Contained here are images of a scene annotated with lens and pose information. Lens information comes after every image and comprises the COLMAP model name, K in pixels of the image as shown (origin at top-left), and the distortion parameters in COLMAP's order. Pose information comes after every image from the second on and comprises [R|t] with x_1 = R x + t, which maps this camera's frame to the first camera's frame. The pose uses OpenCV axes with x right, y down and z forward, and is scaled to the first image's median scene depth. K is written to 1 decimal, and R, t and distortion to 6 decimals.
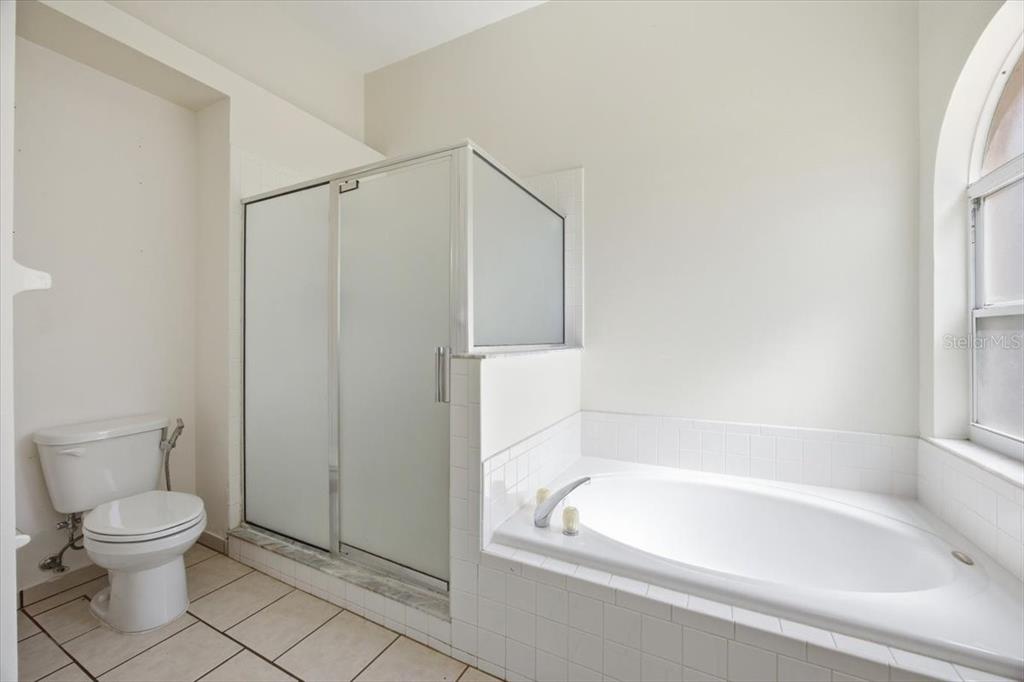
lens RADIAL K [[396.6, 0, 514.4], [0, 396.6, 335.1], [0, 0, 1]] dist [-0.004687, 0.000134]
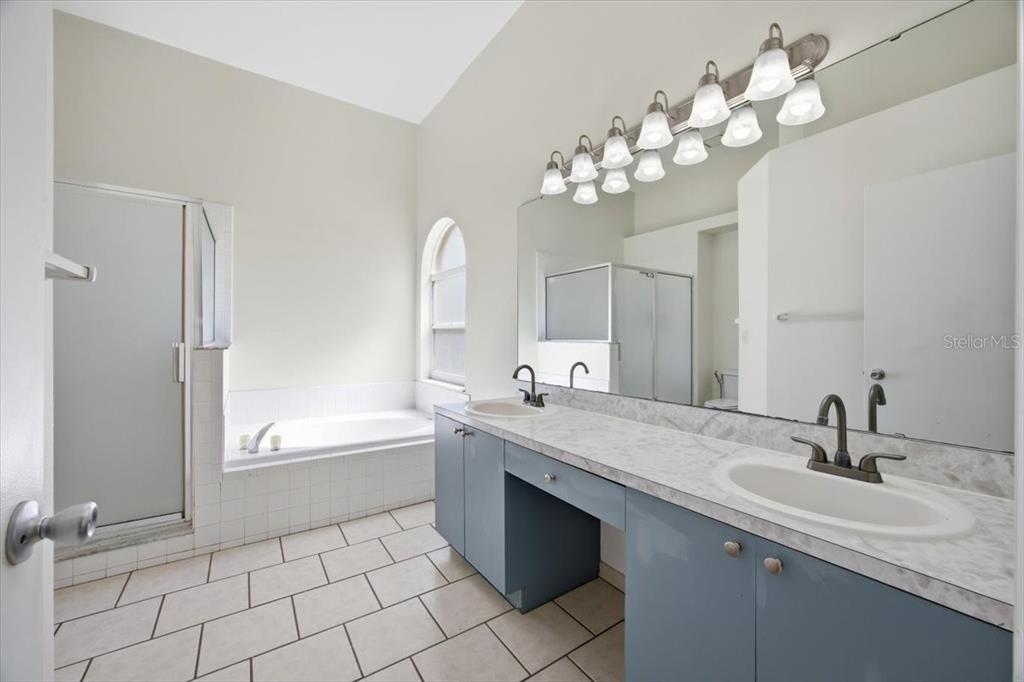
lens RADIAL K [[396.6, 0, 512.0], [0, 396.6, 337.5], [0, 0, 1]] dist [-0.004687, 0.000134]
pose [[0.480870, -0.000472, 0.876792, -0.814094], [-0.002580, 0.999995, 0.001954, 0.007066], [-0.876788, -0.003202, 0.480866, -0.667487]]
